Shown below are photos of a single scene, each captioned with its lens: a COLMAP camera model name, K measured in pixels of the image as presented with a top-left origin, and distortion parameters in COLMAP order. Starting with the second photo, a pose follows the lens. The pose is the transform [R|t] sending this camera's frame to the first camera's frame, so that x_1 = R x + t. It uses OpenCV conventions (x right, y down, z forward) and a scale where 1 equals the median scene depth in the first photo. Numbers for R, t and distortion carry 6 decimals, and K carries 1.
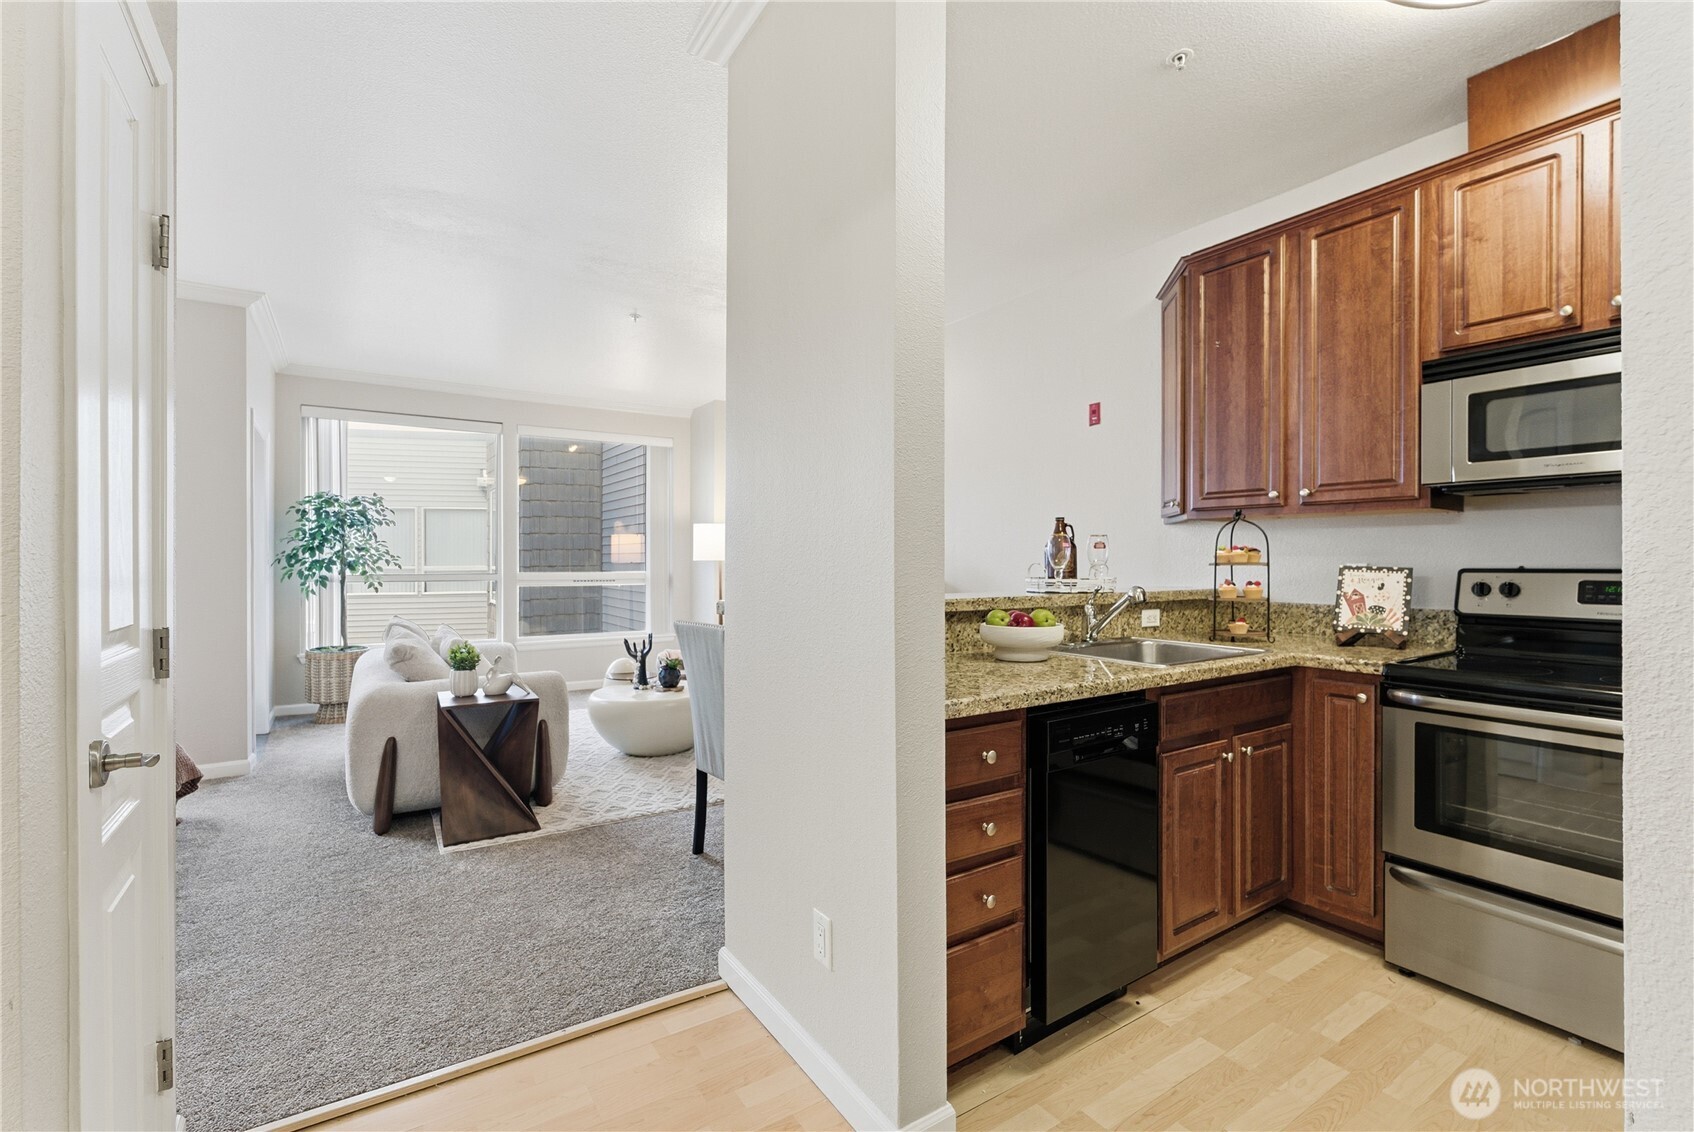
lens RADIAL K [[752.2, 0, 848.4], [0, 752.2, 562.6], [0, 0, 1]] dist [-0.005141, 0.000991]
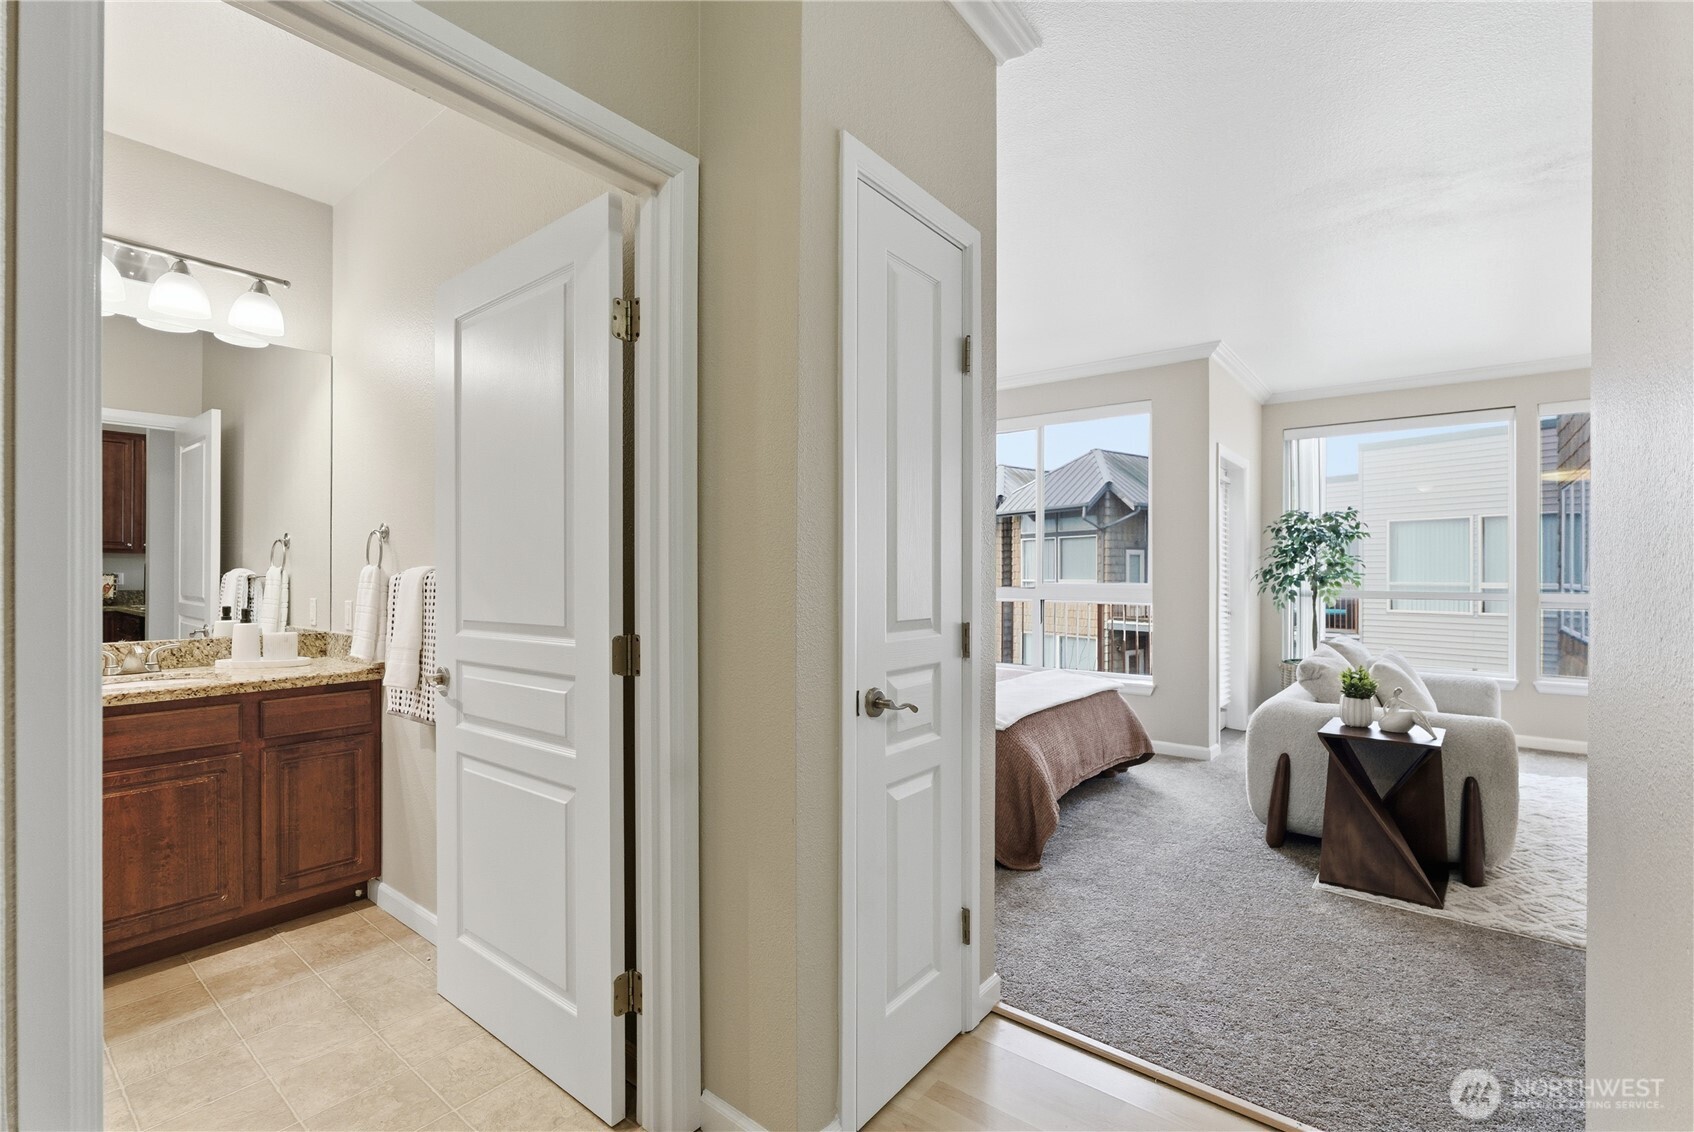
lens RADIAL K [[753.3, 0, 845.5], [0, 753.3, 573.3], [0, 0, 1]] dist [-0.001837, 0.000430]
pose [[0.311884, 0.000200, -0.950120, 0.161018], [-0.005767, 0.999982, -0.001683, -0.001926], [0.950103, 0.006004, 0.311880, 0.133185]]
